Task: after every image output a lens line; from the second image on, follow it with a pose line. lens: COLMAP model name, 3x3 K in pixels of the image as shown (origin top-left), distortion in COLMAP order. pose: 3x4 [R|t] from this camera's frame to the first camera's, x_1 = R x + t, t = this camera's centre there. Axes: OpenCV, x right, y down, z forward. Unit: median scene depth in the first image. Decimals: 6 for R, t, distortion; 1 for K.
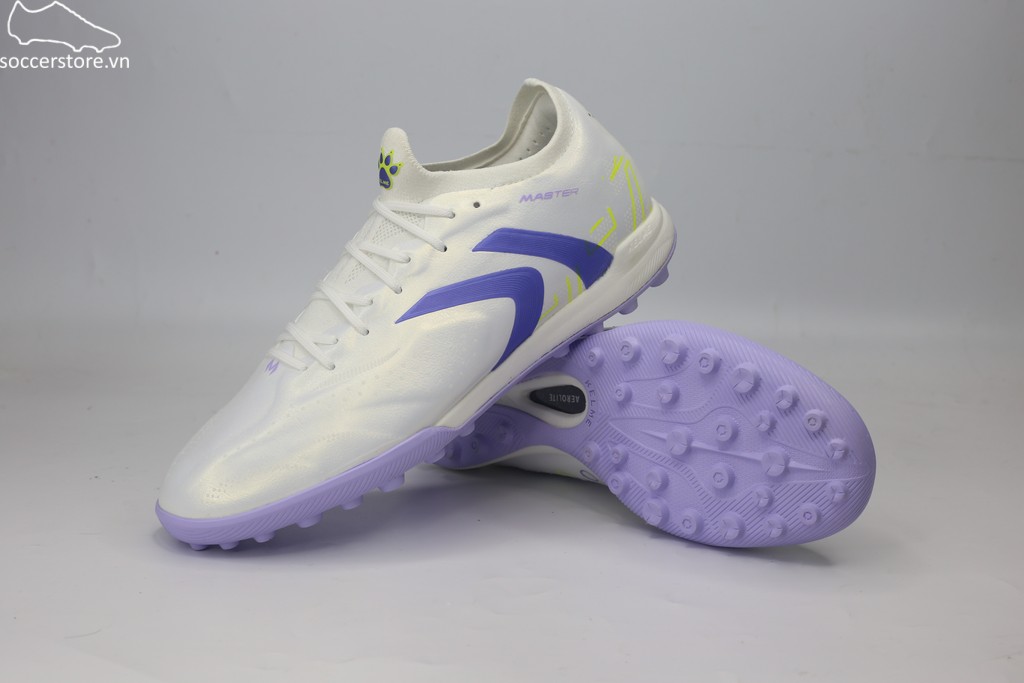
lens RADIAL K [[1589.5, 0, 512.0], [0, 1589.5, 341.5], [0, 0, 1]] dist [-0.119175, -0.004179]
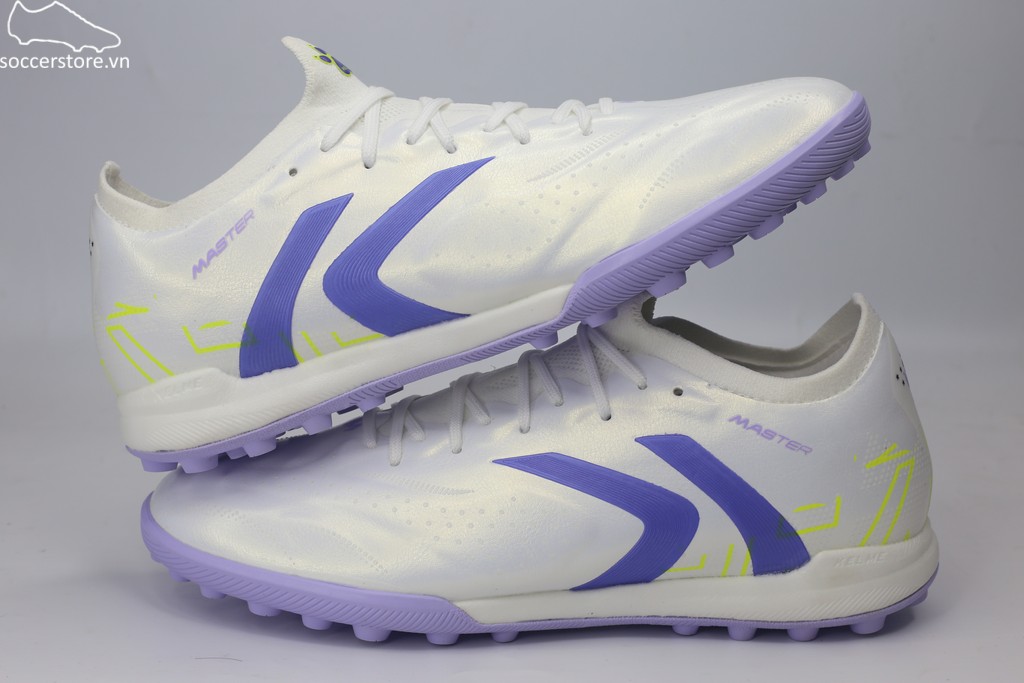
lens RADIAL K [[1589.5, 0, 512.0], [0, 1589.5, 341.5], [0, 0, 1]] dist [-0.119175, -0.004179]
pose [[0.755953, 0.514574, -0.404658, 0.204690], [-0.551422, 0.833686, 0.030011, -0.084599], [0.352801, 0.200450, 0.913975, 0.294110]]
